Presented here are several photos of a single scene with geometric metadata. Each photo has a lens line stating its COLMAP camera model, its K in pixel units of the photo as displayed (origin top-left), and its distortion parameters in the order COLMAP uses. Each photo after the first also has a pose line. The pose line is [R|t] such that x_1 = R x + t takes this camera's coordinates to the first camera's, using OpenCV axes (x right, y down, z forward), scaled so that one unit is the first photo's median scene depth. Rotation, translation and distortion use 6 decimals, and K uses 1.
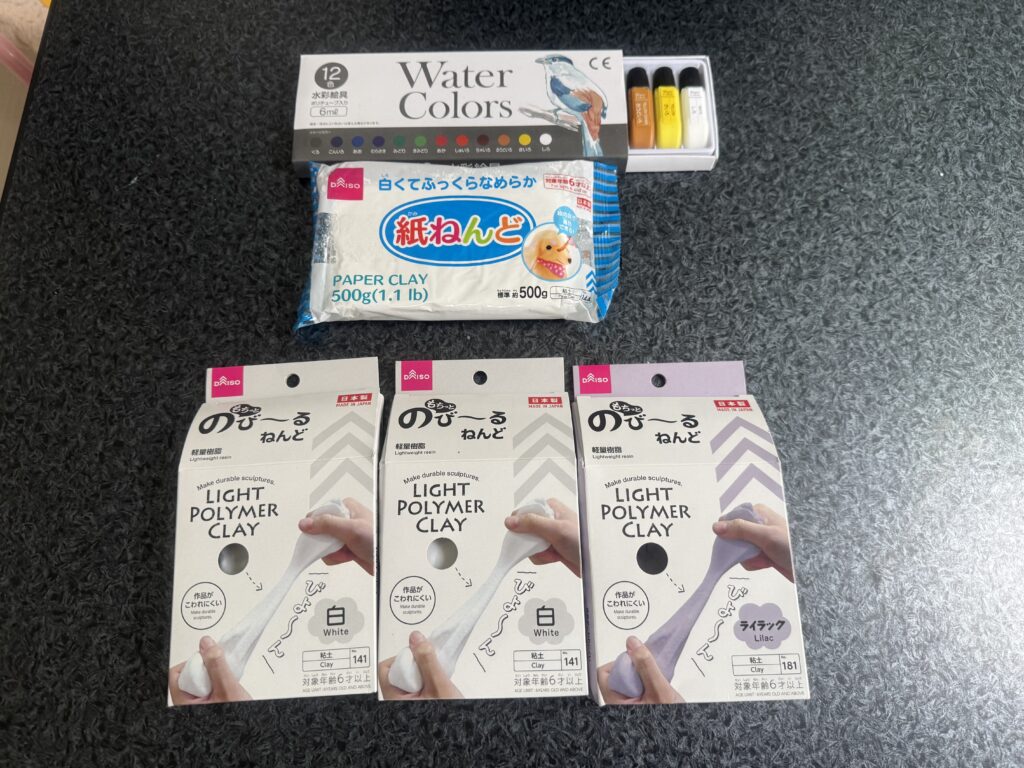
lens RADIAL K [[721.5, 0, 512.0], [0, 721.5, 384.0], [0, 0, 1]] dist [-0.027025, -0.002607]
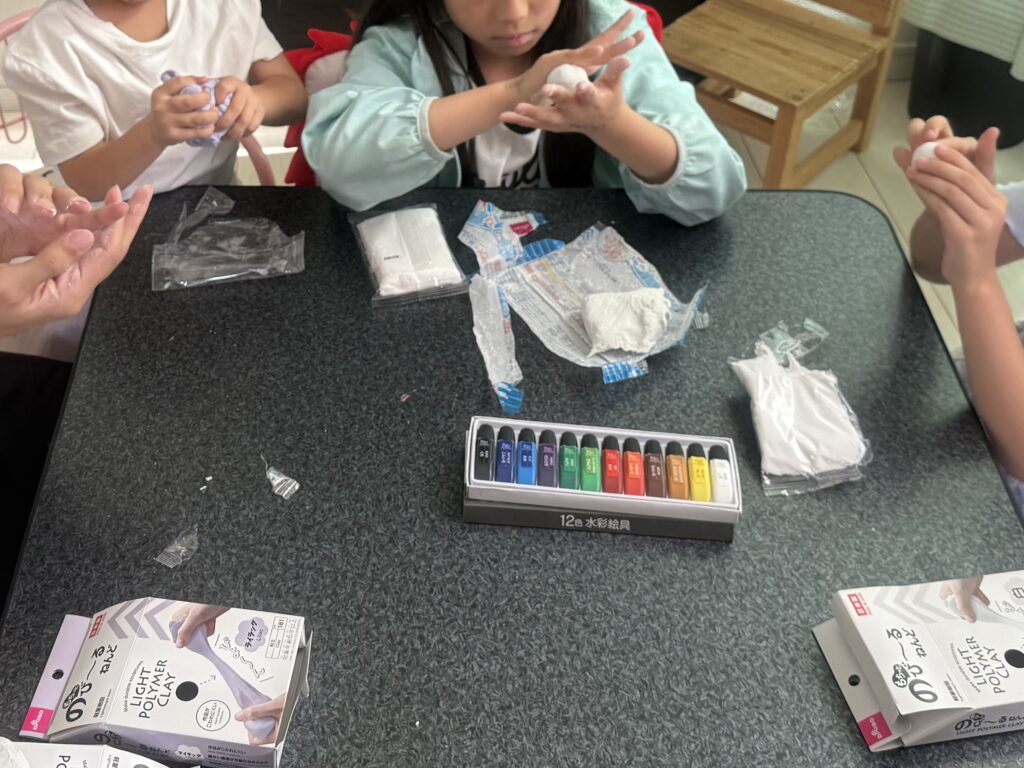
lens RADIAL K [[721.5, 0, 512.0], [0, 721.5, 384.0], [0, 0, 1]] dist [-0.027025, -0.002607]
pose [[0.992691, -0.046845, 0.111222, -0.014873], [0.083947, 0.930135, -0.357494, 0.456164], [-0.086705, 0.364218, 0.927269, -0.447321]]
